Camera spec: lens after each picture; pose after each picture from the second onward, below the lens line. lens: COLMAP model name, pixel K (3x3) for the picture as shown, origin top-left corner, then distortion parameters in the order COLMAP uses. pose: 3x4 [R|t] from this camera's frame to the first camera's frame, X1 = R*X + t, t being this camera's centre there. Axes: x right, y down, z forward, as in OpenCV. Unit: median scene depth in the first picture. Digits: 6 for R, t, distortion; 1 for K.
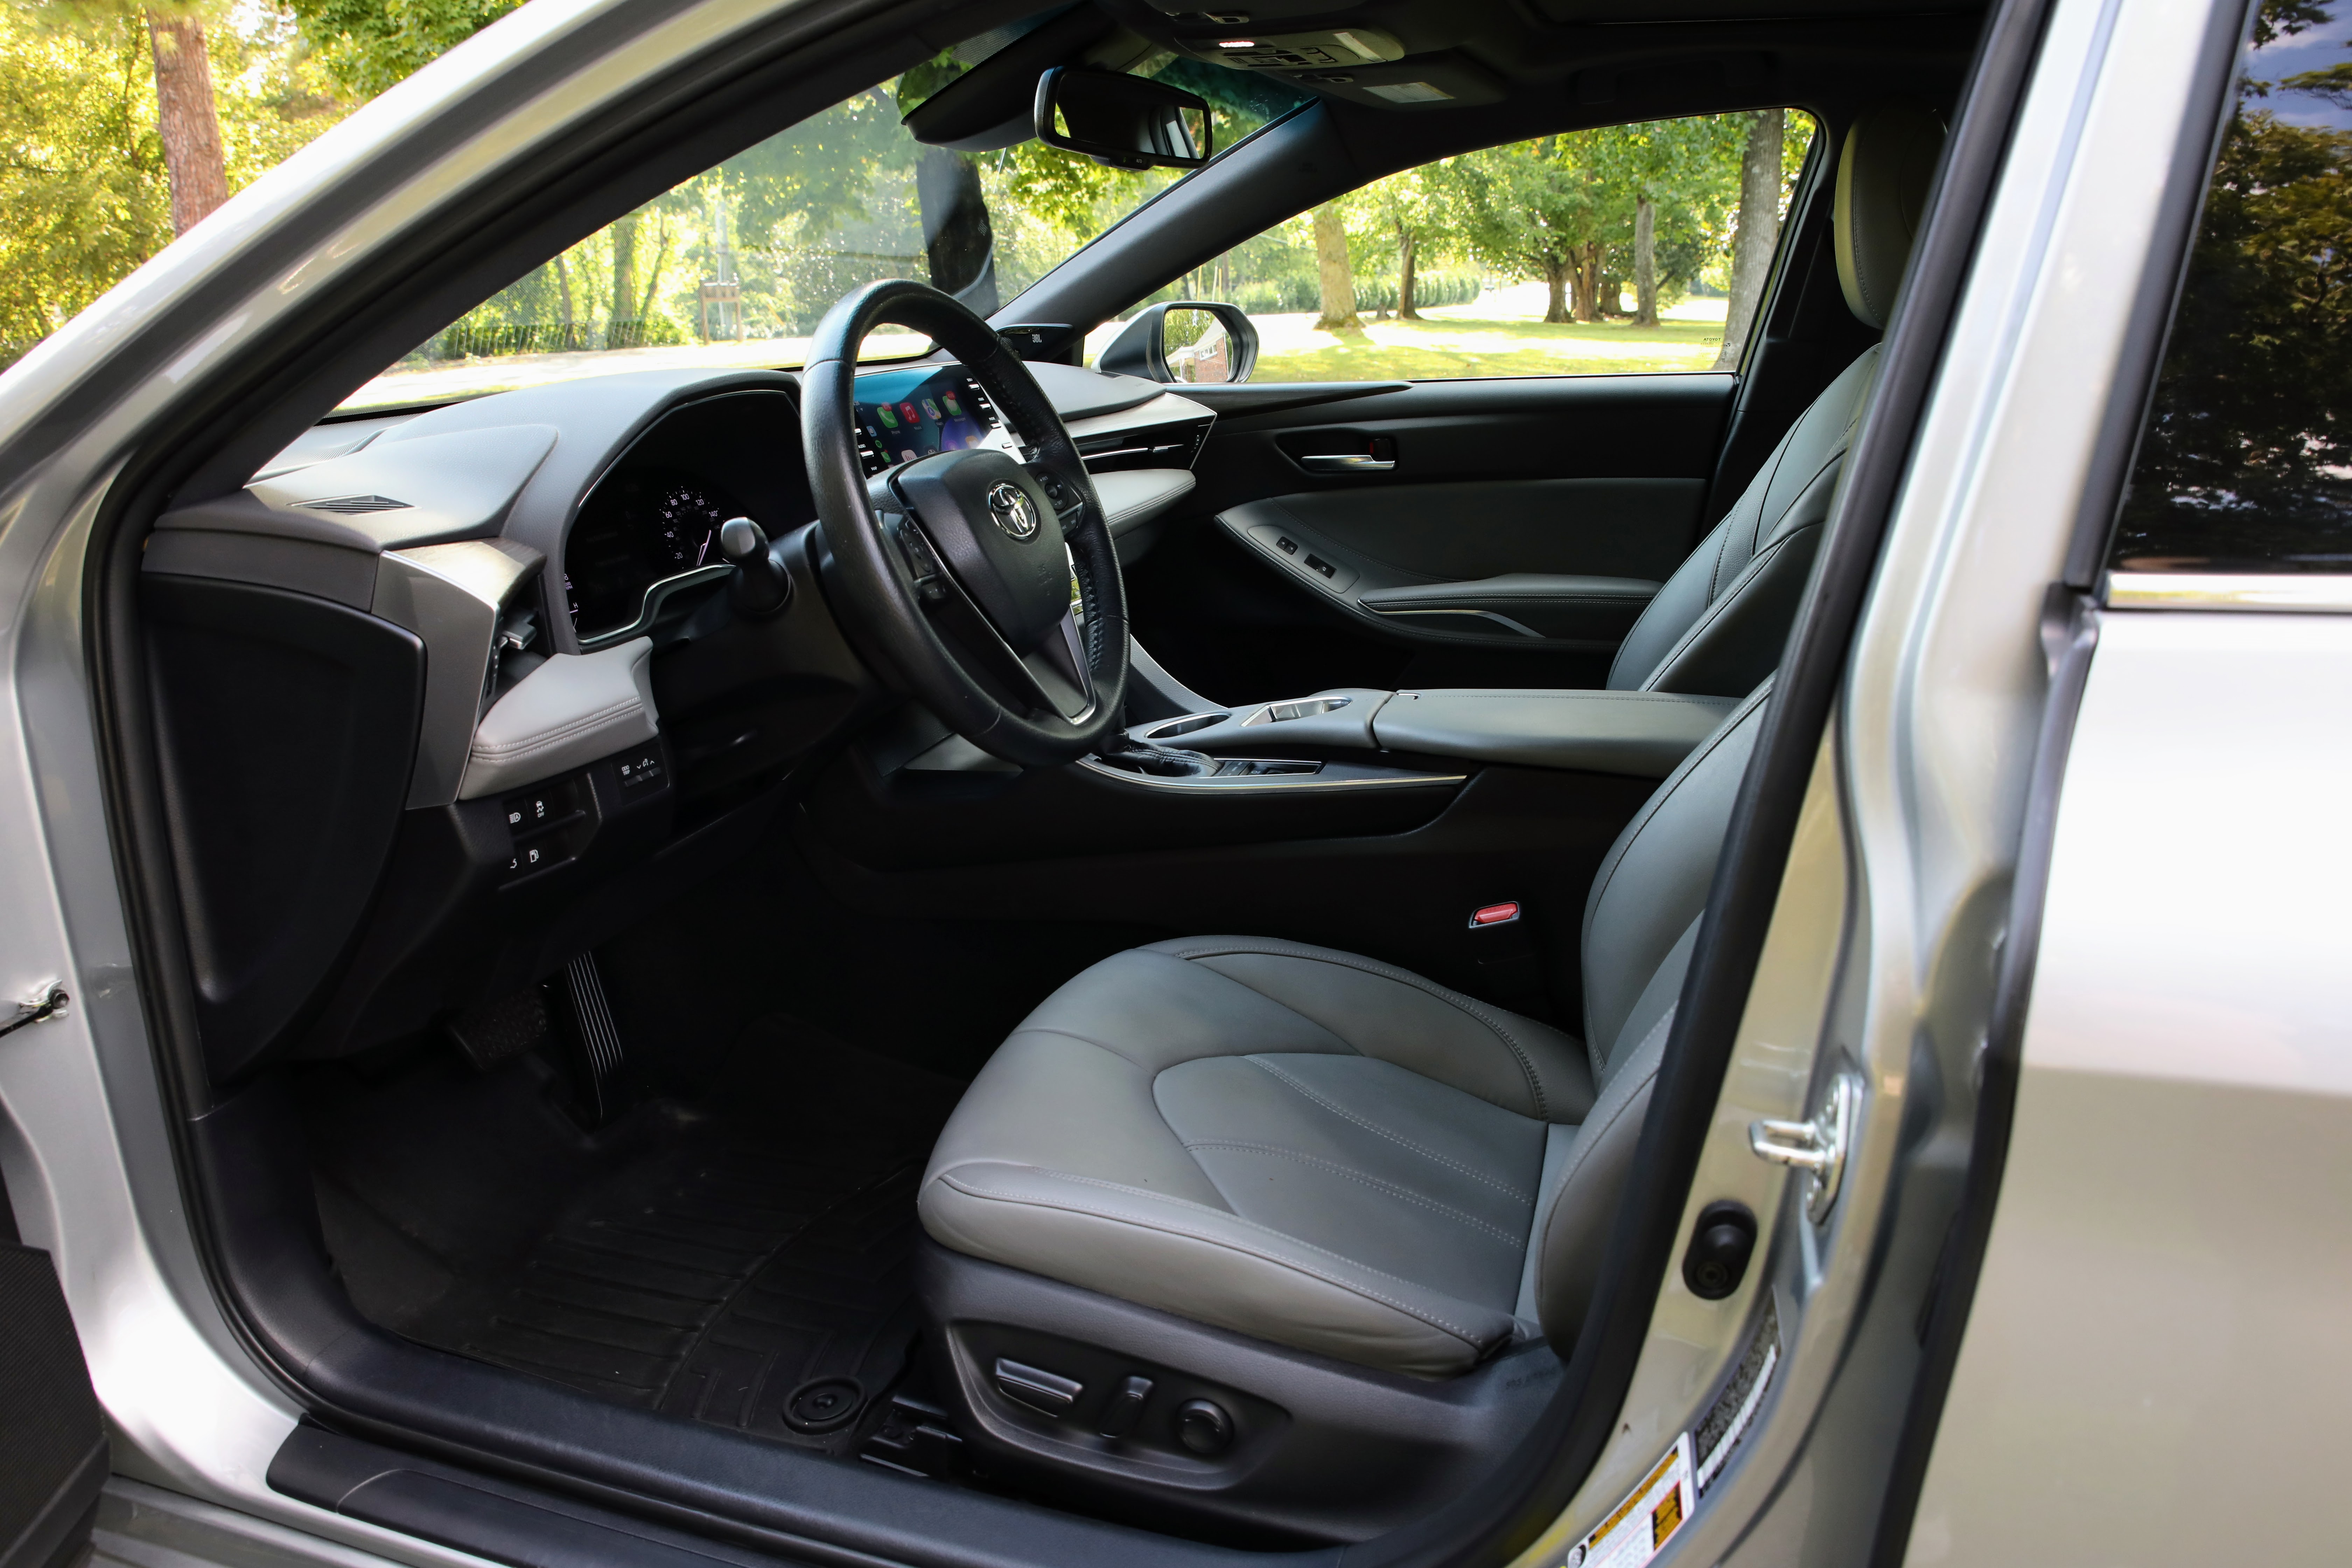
lens RADIAL K [[1584.9, 0, 1176.0], [0, 1584.9, 784.0], [0, 0, 1]] dist [-0.140577, 0.097277]
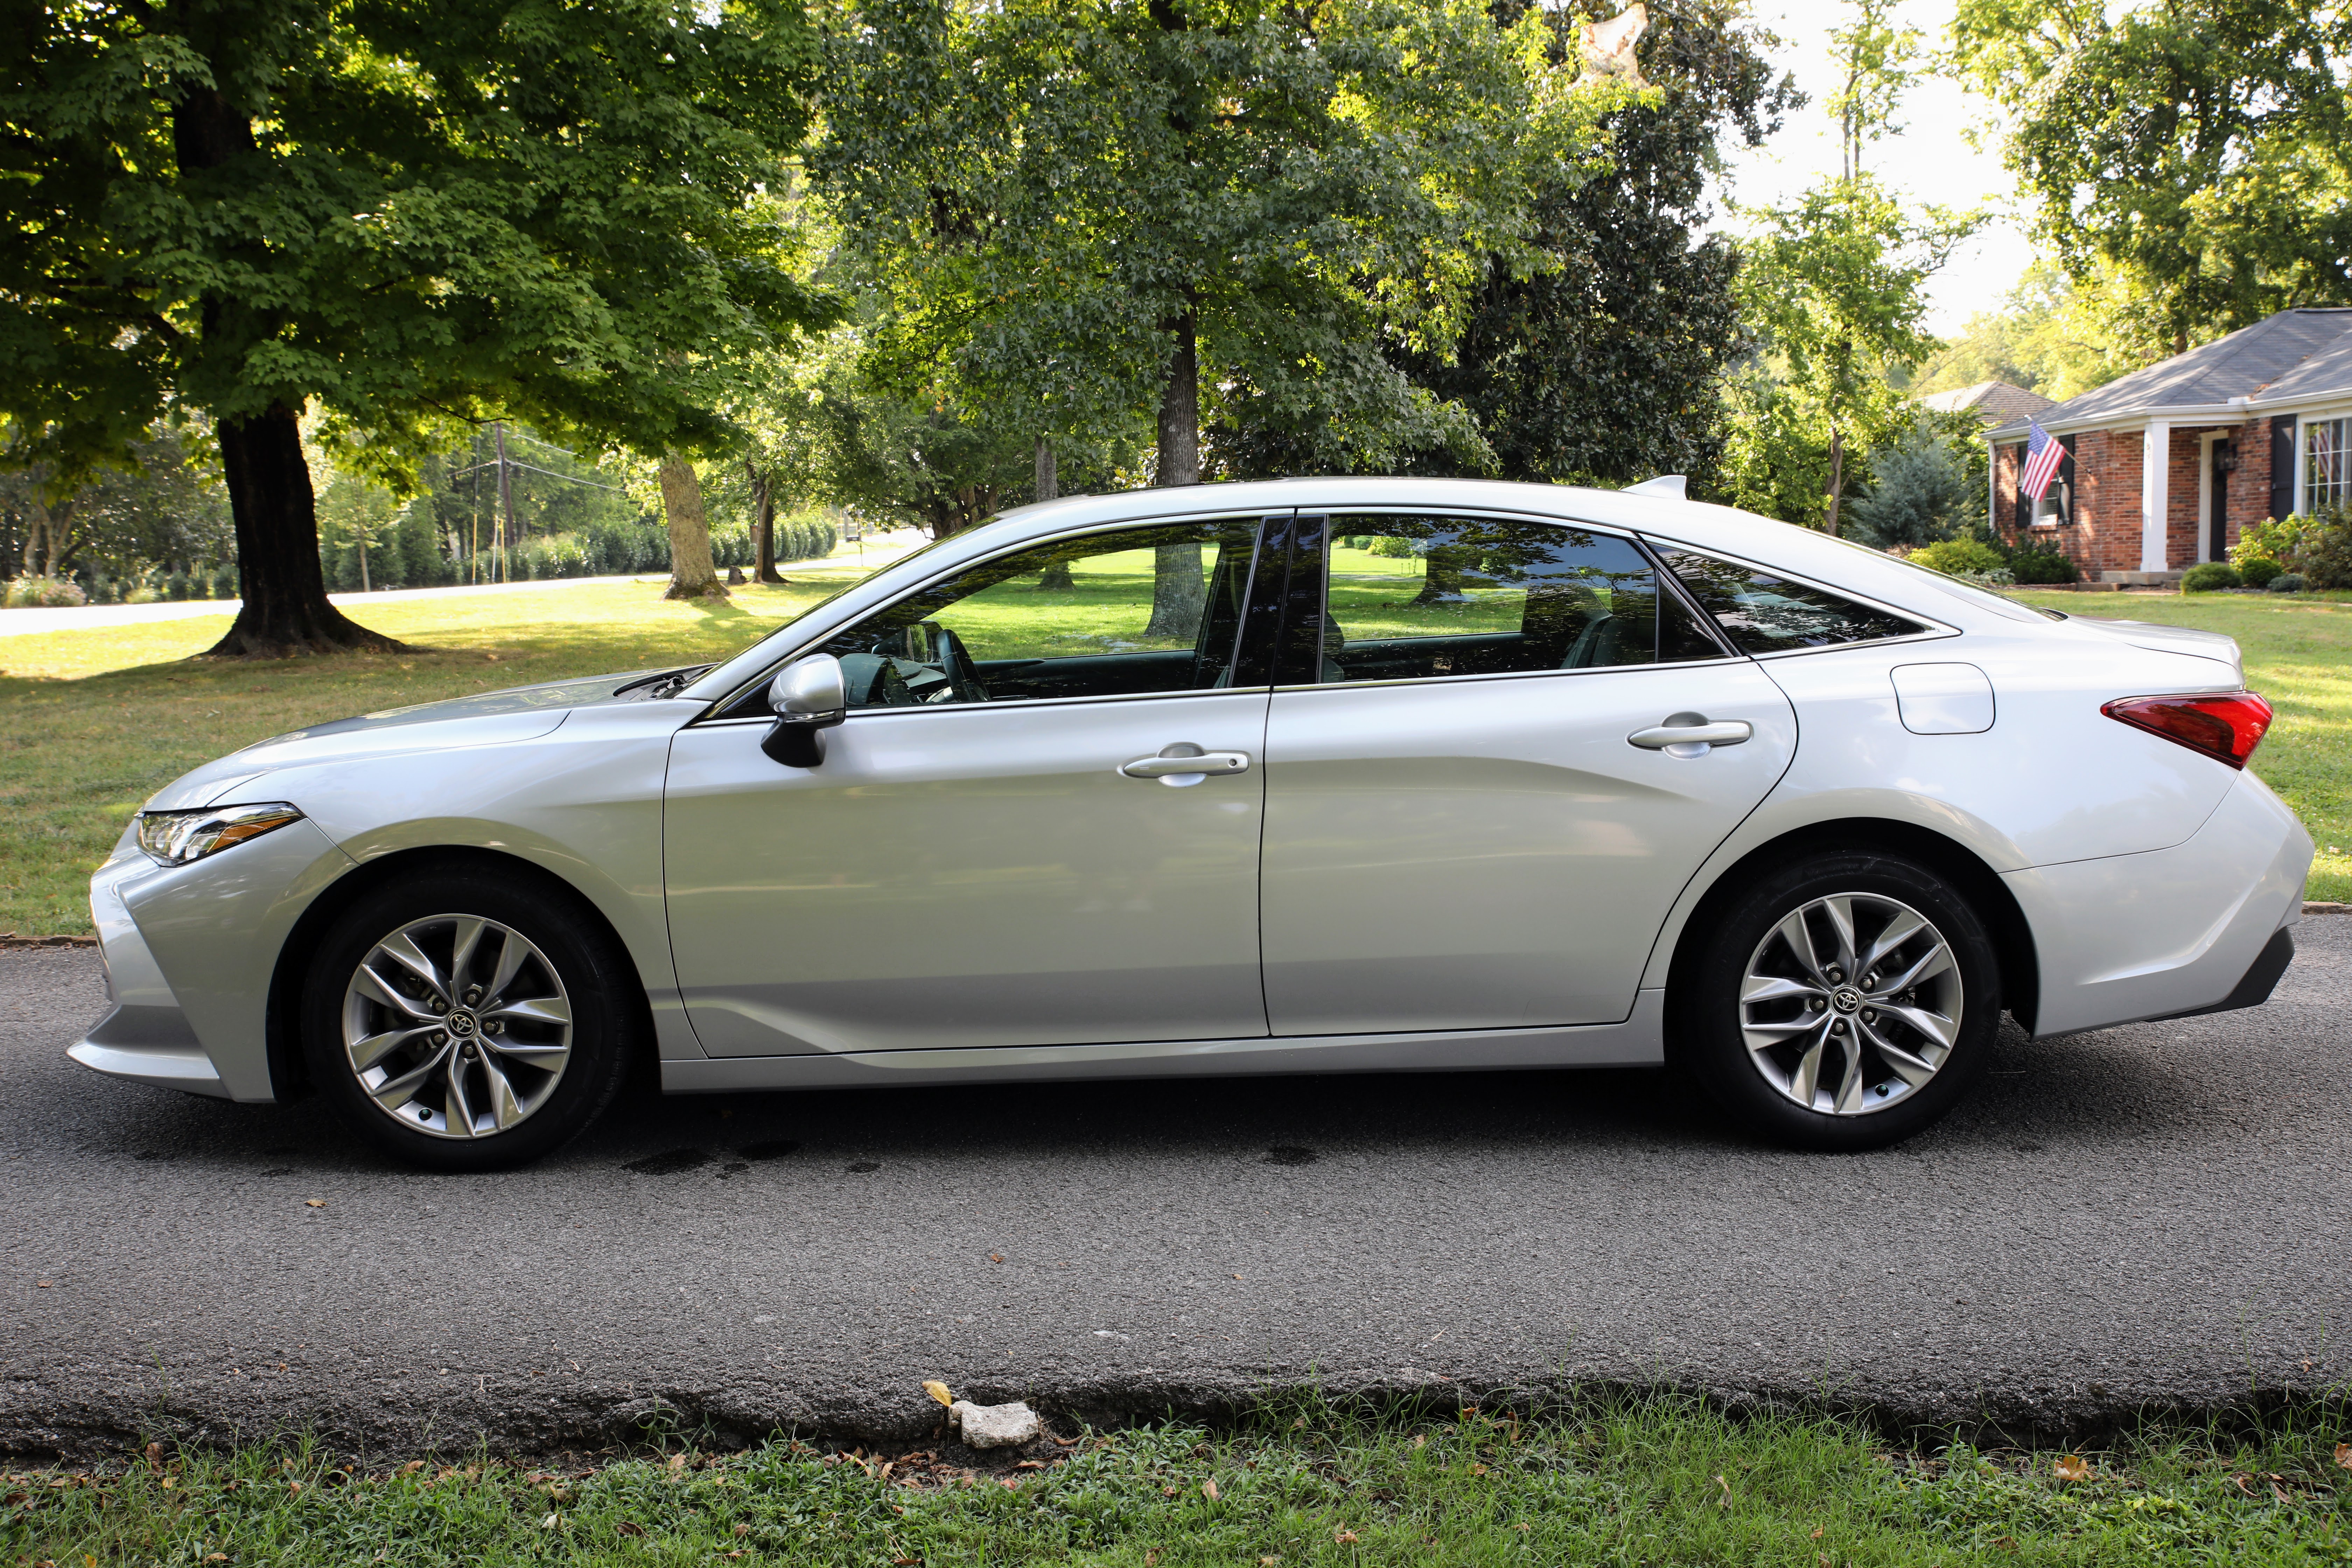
lens RADIAL K [[2221.4, 0, 1176.0], [0, 2221.4, 784.0], [0, 0, 1]] dist [-0.007849, -0.009838]
pose [[0.941076, -0.038428, 0.336004, -0.044739], [0.102589, 0.979147, -0.175348, 0.028999], [-0.322258, 0.199486, 0.925394, -0.114620]]
